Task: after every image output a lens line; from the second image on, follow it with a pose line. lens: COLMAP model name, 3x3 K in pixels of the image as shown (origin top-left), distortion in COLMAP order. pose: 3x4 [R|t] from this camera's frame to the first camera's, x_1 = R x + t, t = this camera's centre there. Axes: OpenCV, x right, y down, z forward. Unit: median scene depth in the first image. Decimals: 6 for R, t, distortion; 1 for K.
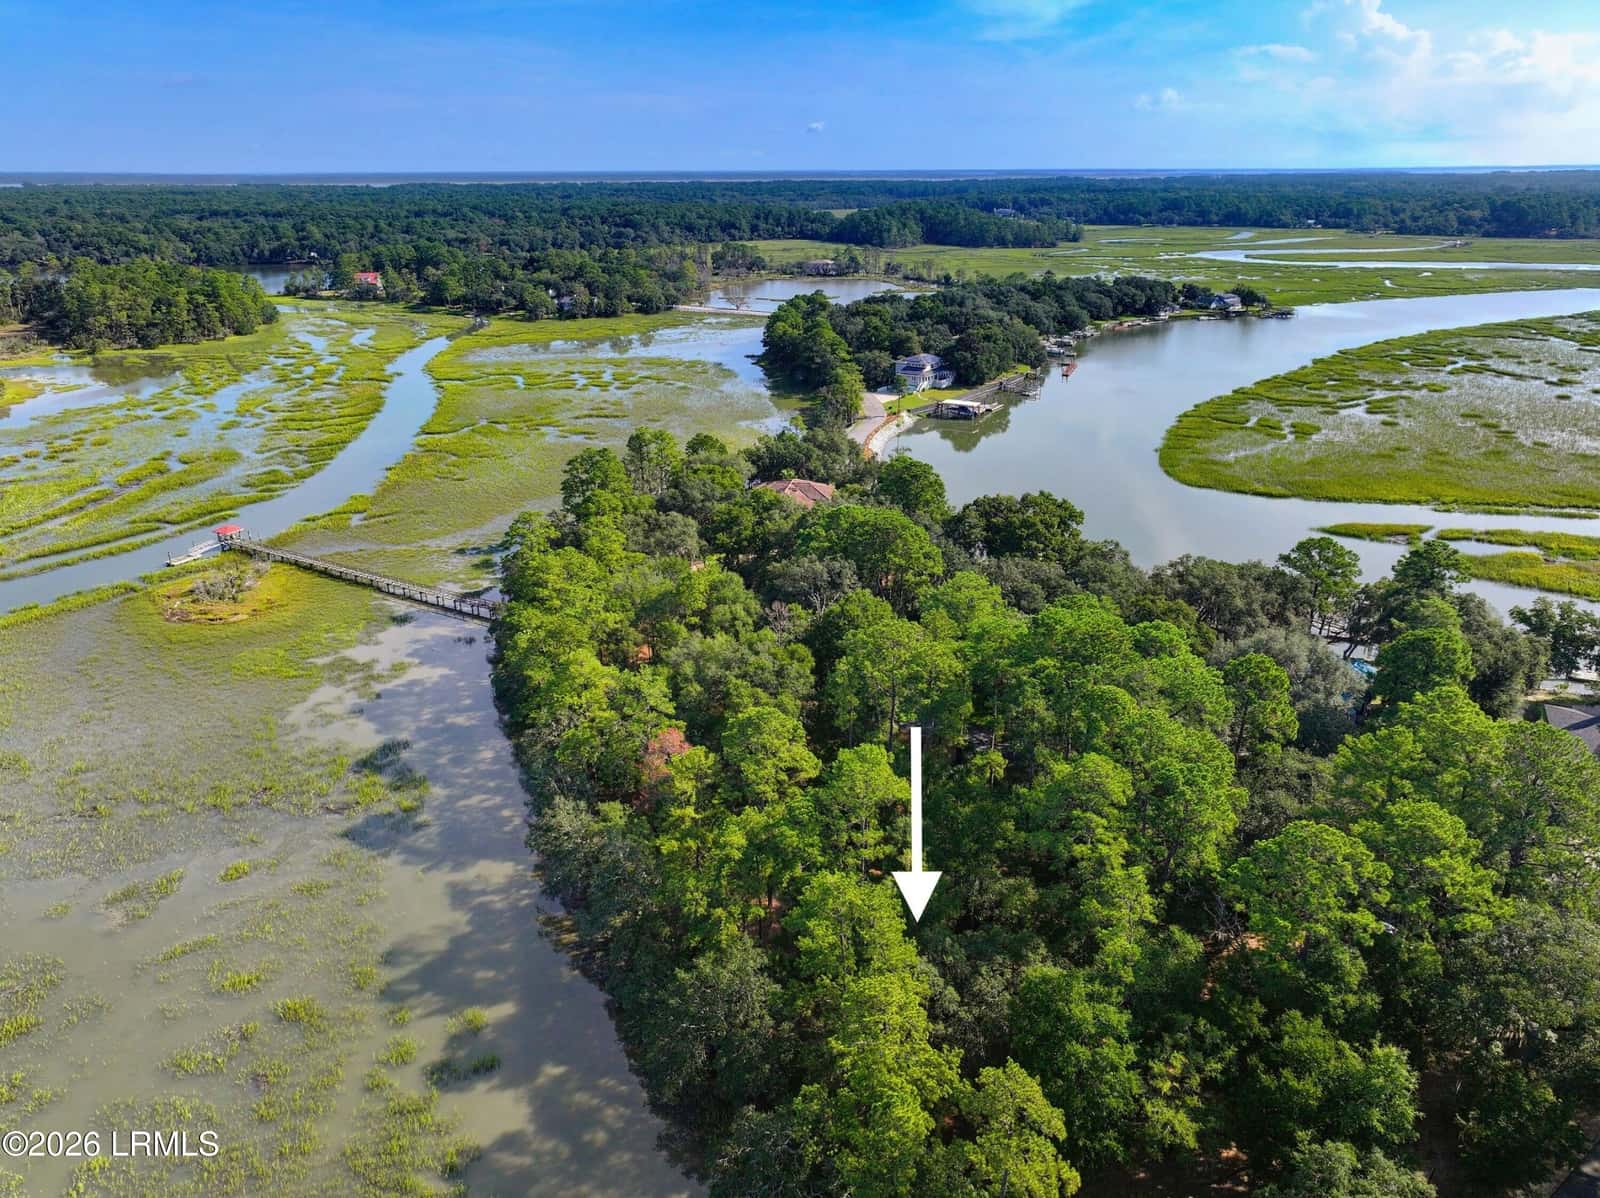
lens RADIAL K [[1131.2, 0, 804.7], [0, 1131.2, 602.2], [0, 0, 1]] dist [0.000023, 0.018415]
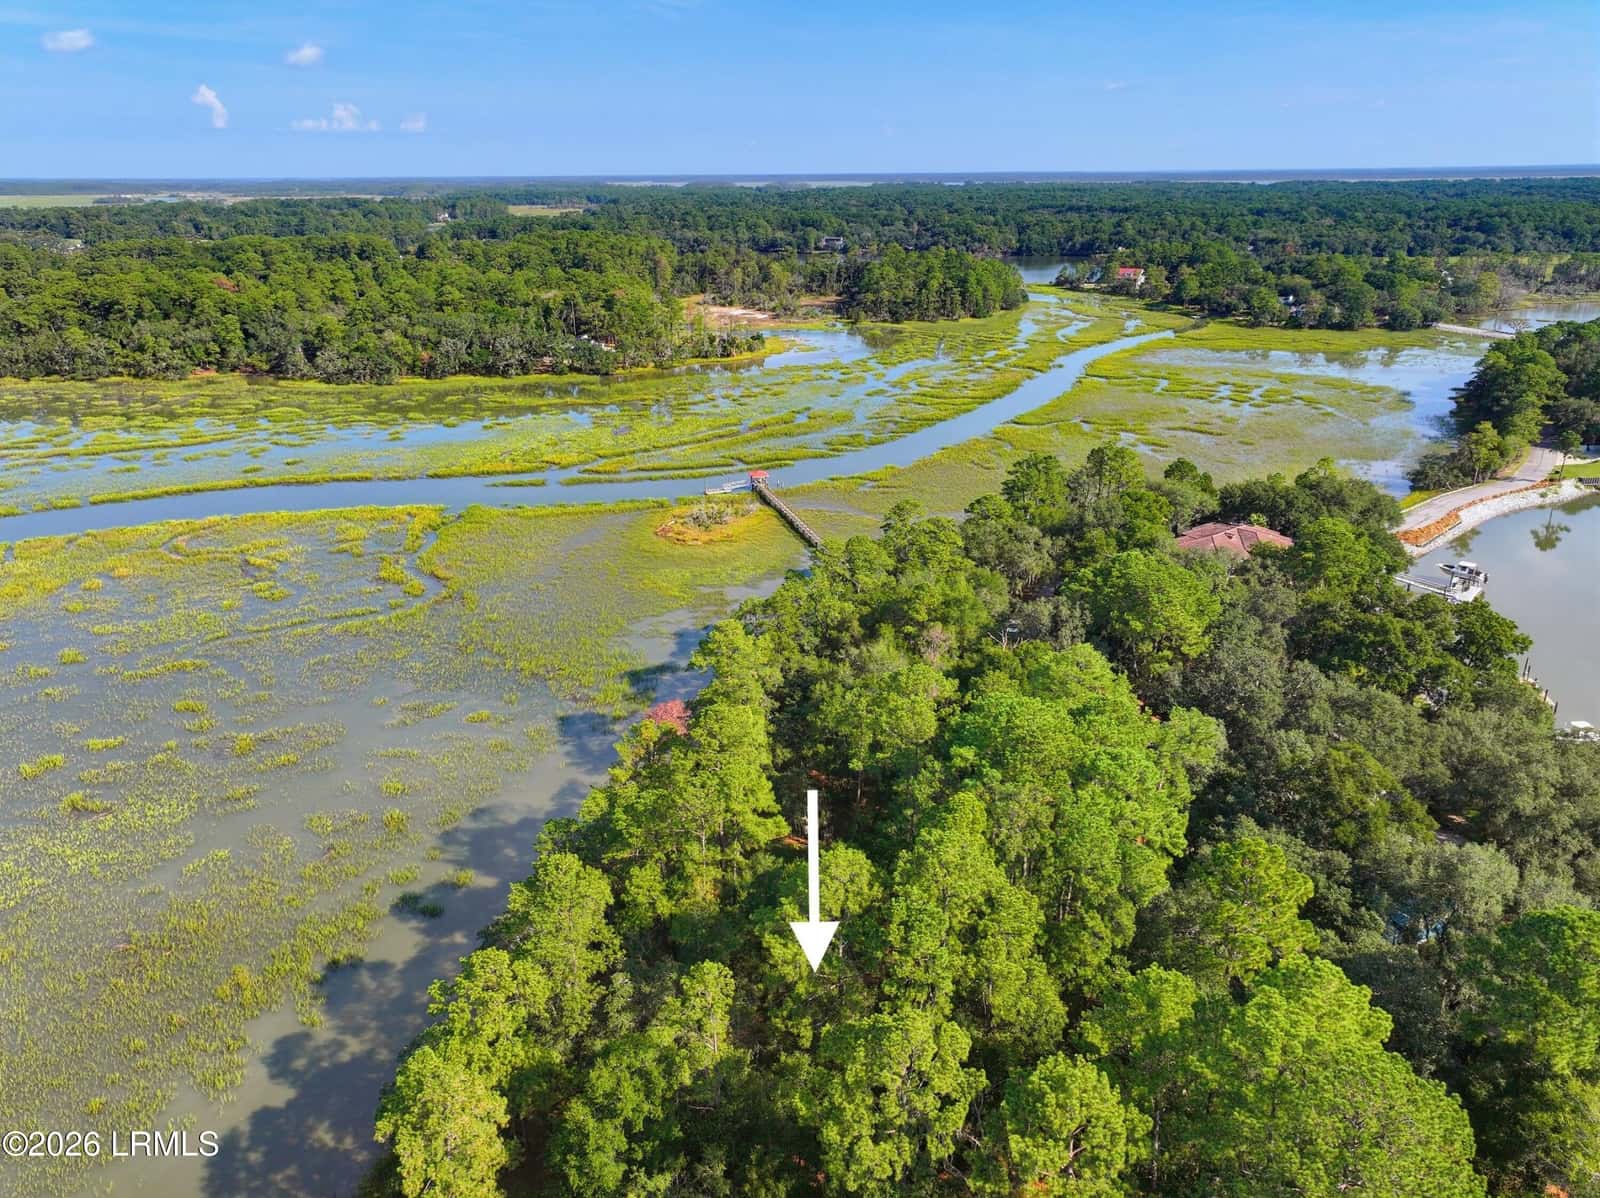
lens RADIAL K [[1131.2, 0, 802.7], [0, 1131.2, 597.0], [0, 0, 1]] dist [0.000023, 0.018415]
pose [[0.749658, 0.231960, -0.619844, 0.114066], [-0.232865, 0.969127, 0.081036, -0.018239], [0.619505, 0.083591, 0.780530, 0.043837]]
